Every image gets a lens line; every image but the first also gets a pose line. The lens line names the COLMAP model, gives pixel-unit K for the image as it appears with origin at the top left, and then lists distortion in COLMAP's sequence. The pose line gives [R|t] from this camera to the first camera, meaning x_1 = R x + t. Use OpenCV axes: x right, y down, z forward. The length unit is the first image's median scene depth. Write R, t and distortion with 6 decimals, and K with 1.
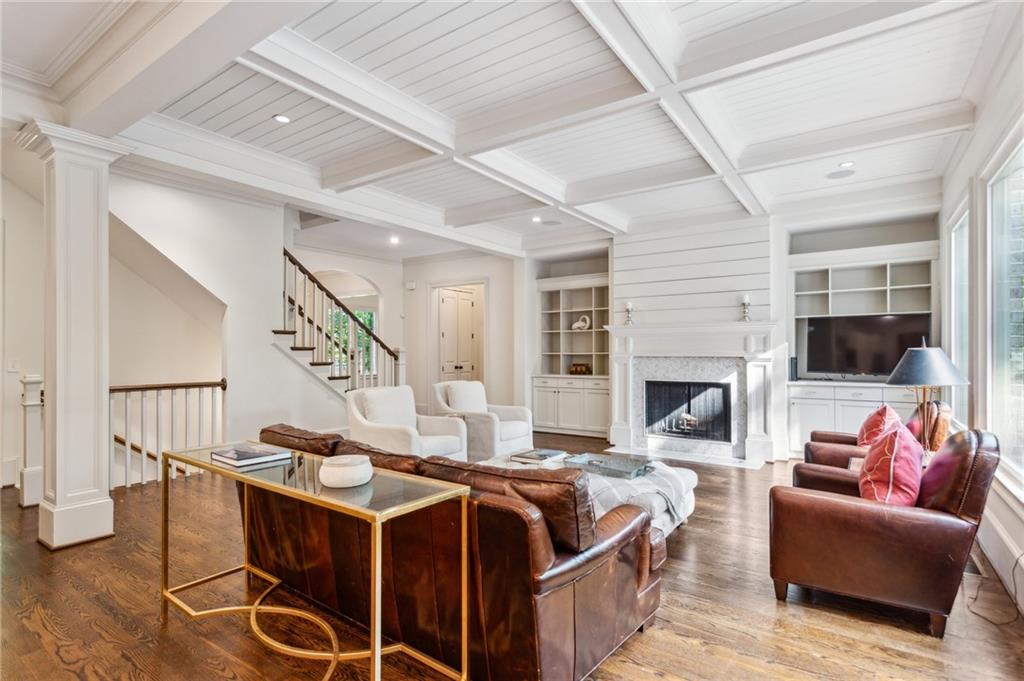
lens RADIAL K [[507.1, 0, 508.9], [0, 507.1, 342.7], [0, 0, 1]] dist [-0.006440, 0.001700]
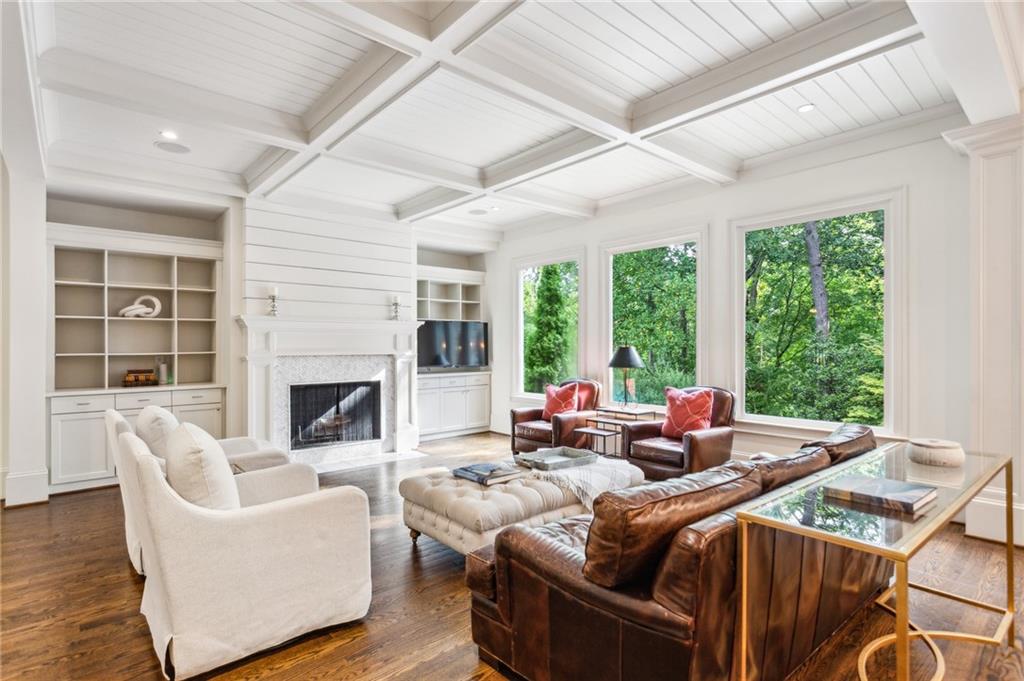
lens RADIAL K [[507.1, 0, 512.2], [0, 507.1, 346.9], [0, 0, 1]] dist [-0.006440, 0.001700]
pose [[0.245714, 0.003031, 0.969338, -0.464184], [-0.007215, 0.999973, -0.001298, 0.011749], [-0.969316, -0.006675, 0.245729, 0.477769]]
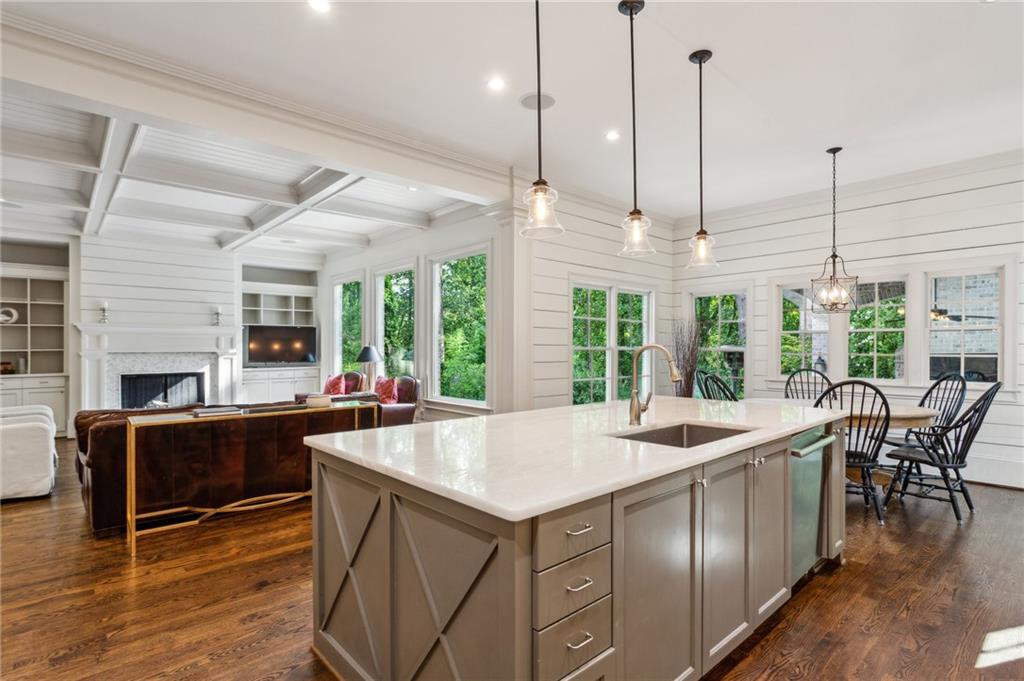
lens RADIAL K [[507.1, 0, 510.1], [0, 507.1, 349.8], [0, 0, 1]] dist [-0.006440, 0.001700]
pose [[0.232206, 0.001117, 0.972666, -0.634482], [-0.010552, 0.999943, 0.001371, 0.011024], [-0.972609, -0.010582, 0.232205, -0.076275]]
